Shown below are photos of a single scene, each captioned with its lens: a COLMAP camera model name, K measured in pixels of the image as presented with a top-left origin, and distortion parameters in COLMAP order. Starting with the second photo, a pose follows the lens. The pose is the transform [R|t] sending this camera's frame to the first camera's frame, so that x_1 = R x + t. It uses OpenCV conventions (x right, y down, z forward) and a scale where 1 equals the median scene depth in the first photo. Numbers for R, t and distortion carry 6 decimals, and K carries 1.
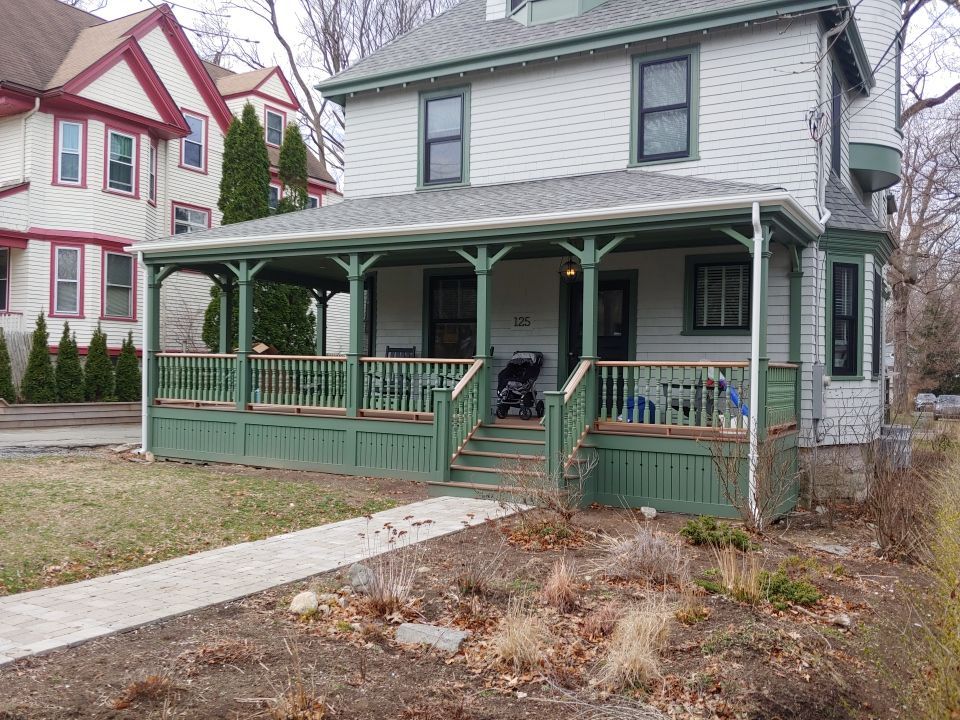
lens RADIAL K [[843.2, 0, 484.6], [0, 843.2, 364.7], [0, 0, 1]] dist [0.066595, -0.122314]
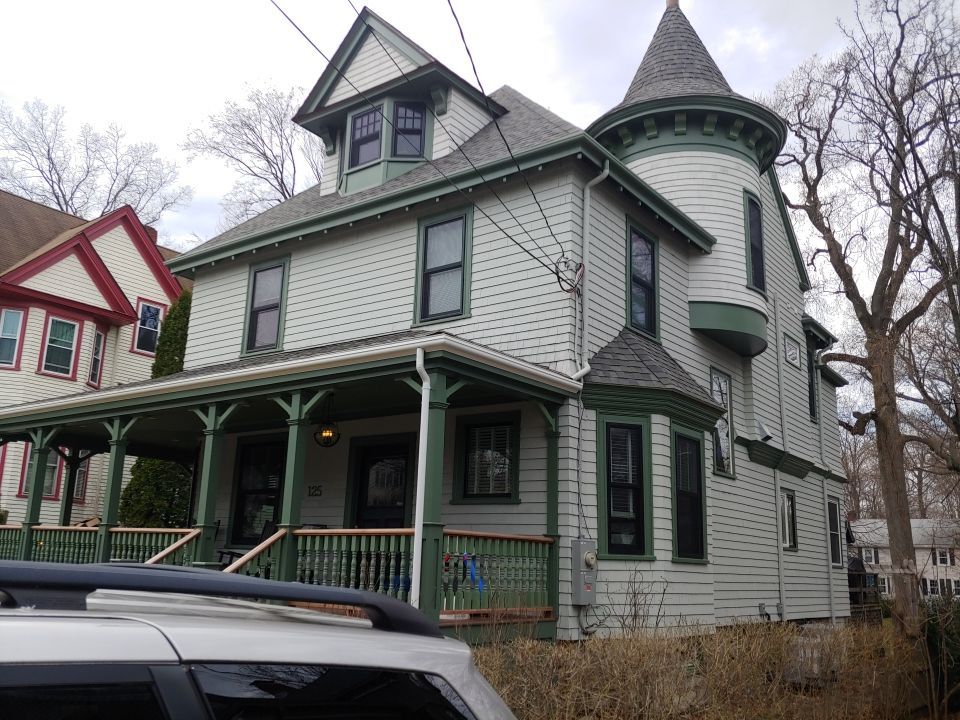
lens RADIAL K [[843.2, 0, 473.3], [0, 843.2, 364.6], [0, 0, 1]] dist [0.066595, -0.122314]
pose [[0.991463, -0.013569, -0.129678, 0.328152], [-0.016384, 0.973723, -0.227147, 0.020598], [0.129353, 0.227333, 0.965188, 0.091425]]
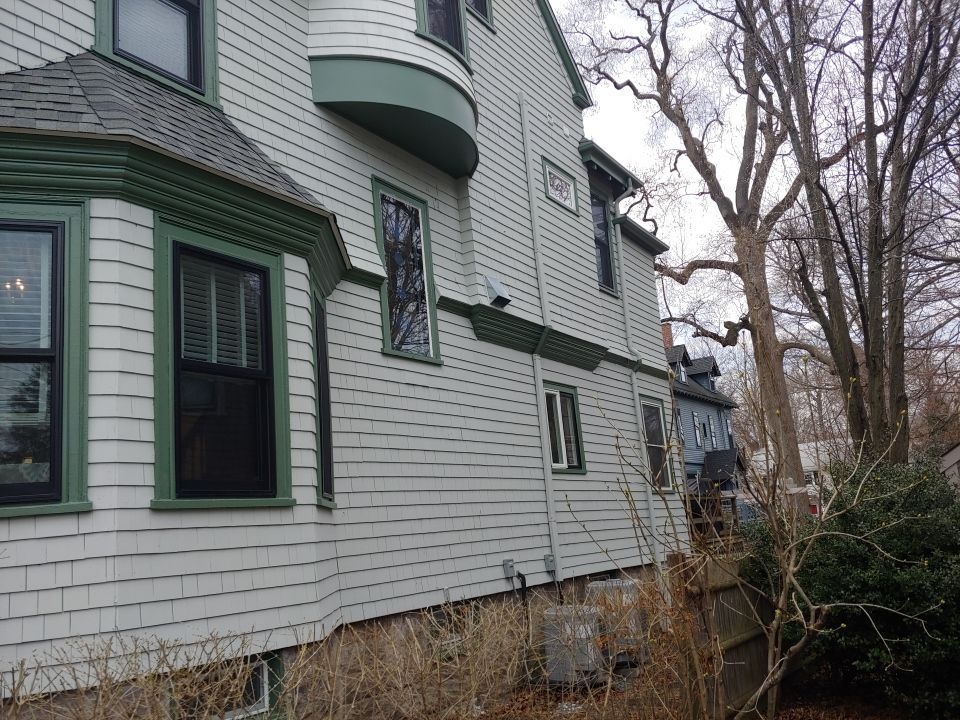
lens RADIAL K [[843.2, 0, 480.2], [0, 843.2, 359.1], [0, 0, 1]] dist [0.066595, -0.122314]
pose [[0.994176, -0.103413, -0.030338, 0.553210], [0.095573, 0.976086, -0.195246, 0.037510], [0.049803, 0.191210, 0.980285, 0.536783]]
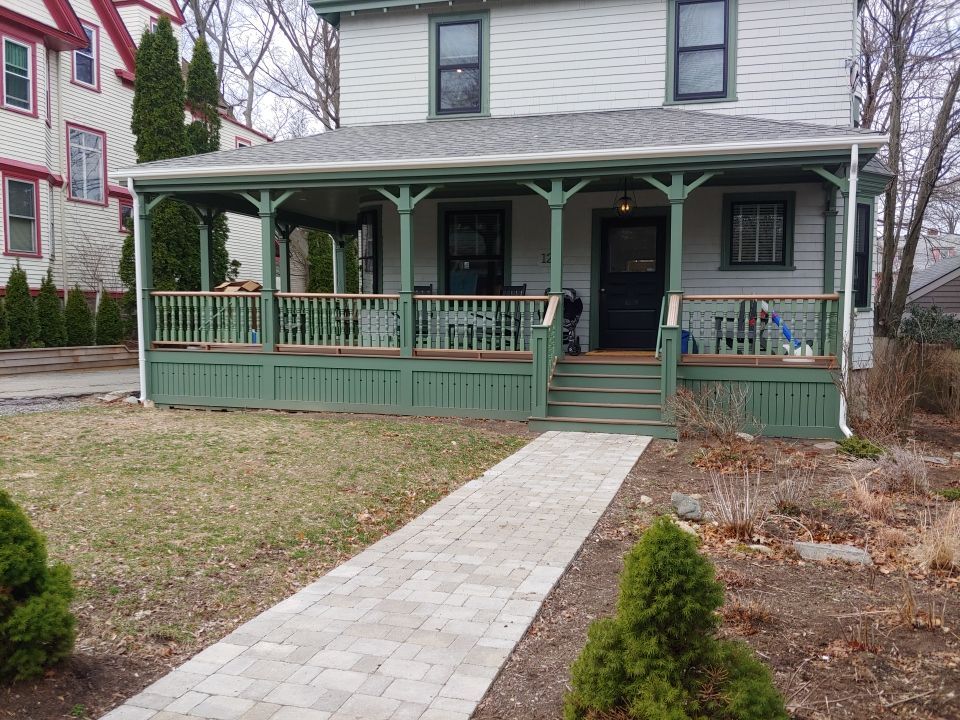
lens RADIAL K [[843.2, 0, 483.2], [0, 843.2, 368.0], [0, 0, 1]] dist [0.066595, -0.122314]
pose [[0.973536, -0.026745, 0.226965, -0.256985], [0.009893, 0.997129, 0.075067, 0.003254], [-0.228321, -0.070835, 0.971006, 0.032043]]
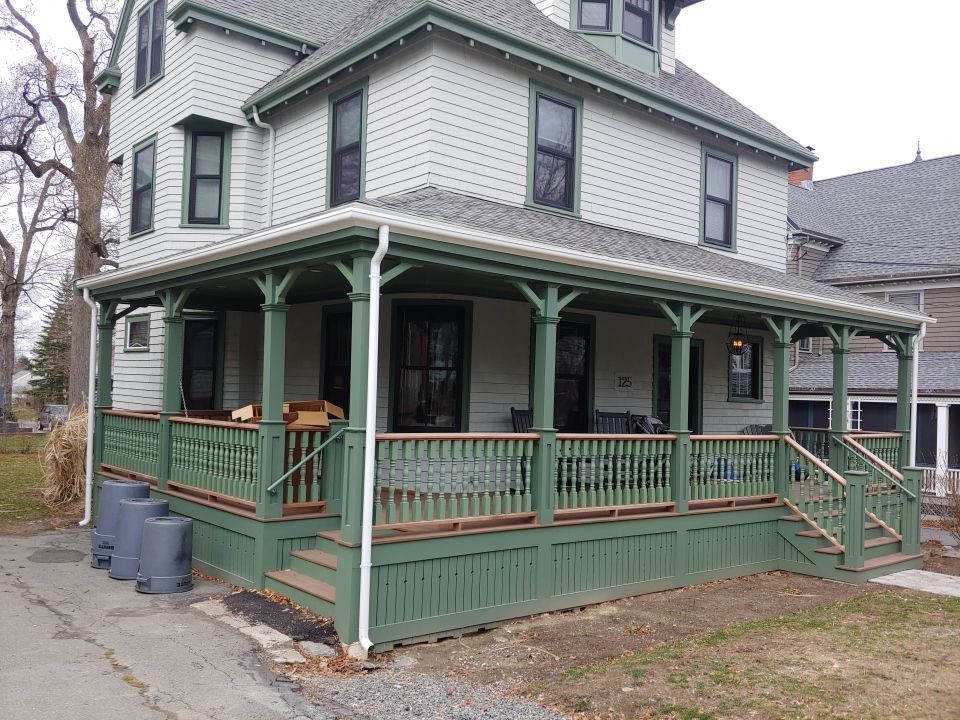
lens RADIAL K [[843.2, 0, 477.4], [0, 843.2, 360.5], [0, 0, 1]] dist [0.066595, -0.122314]
pose [[0.349399, 0.027662, 0.936566, -0.852691], [-0.033041, 0.999306, -0.017189, -0.051625], [-0.936391, -0.024939, 0.350070, 0.802530]]
